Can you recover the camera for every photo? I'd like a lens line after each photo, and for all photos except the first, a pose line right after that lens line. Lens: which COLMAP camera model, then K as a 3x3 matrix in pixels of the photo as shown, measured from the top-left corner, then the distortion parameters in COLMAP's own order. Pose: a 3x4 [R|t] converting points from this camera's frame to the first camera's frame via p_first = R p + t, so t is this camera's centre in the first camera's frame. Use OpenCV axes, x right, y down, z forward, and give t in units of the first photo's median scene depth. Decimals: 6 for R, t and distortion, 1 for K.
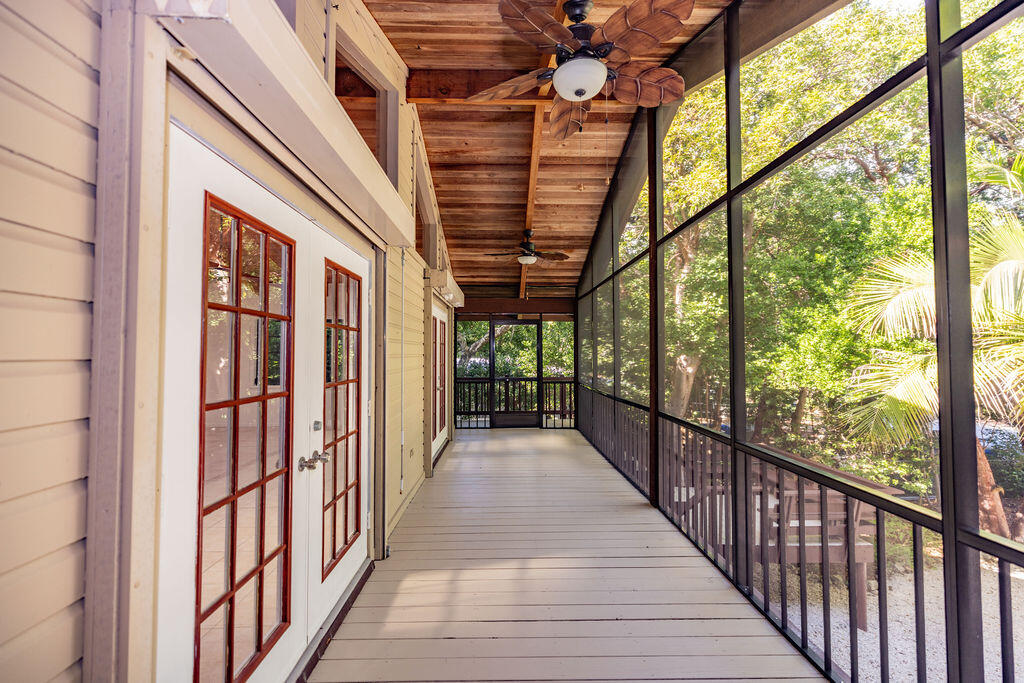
lens RADIAL K [[433.4, 0, 511.5], [0, 433.4, 342.6], [0, 0, 1]] dist [0.000861, 0.000079]
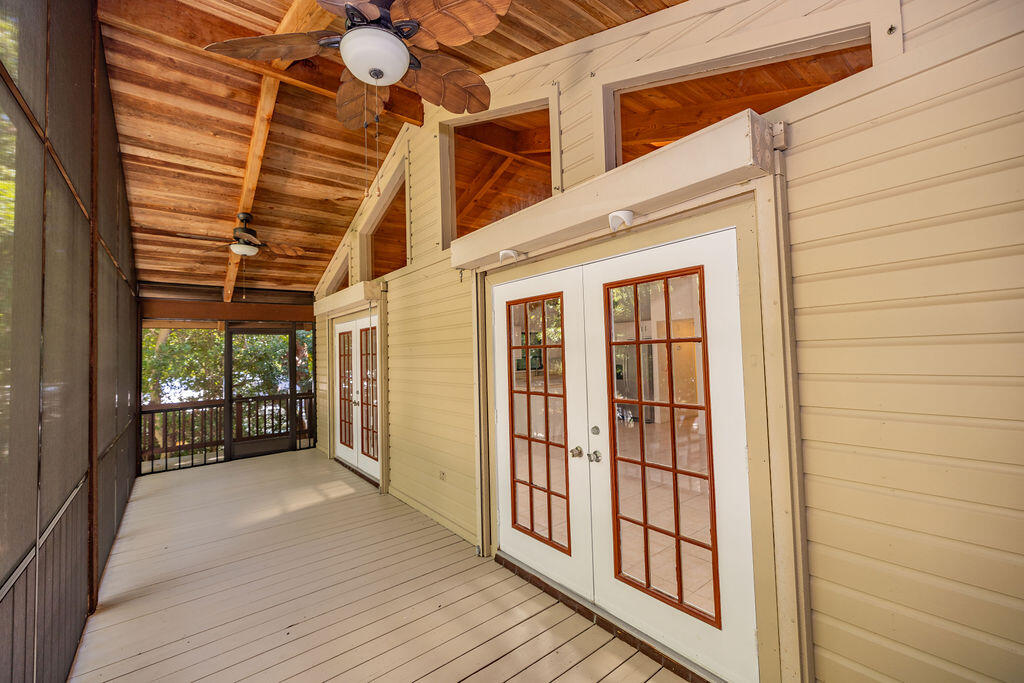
lens RADIAL K [[433.4, 0, 516.8], [0, 433.4, 339.1], [0, 0, 1]] dist [0.000861, 0.000079]
pose [[-0.794019, 0.003975, -0.607880, 0.344073], [0.052072, 0.996748, -0.061499, 0.058662], [0.605658, -0.080485, -0.791644, 3.109454]]
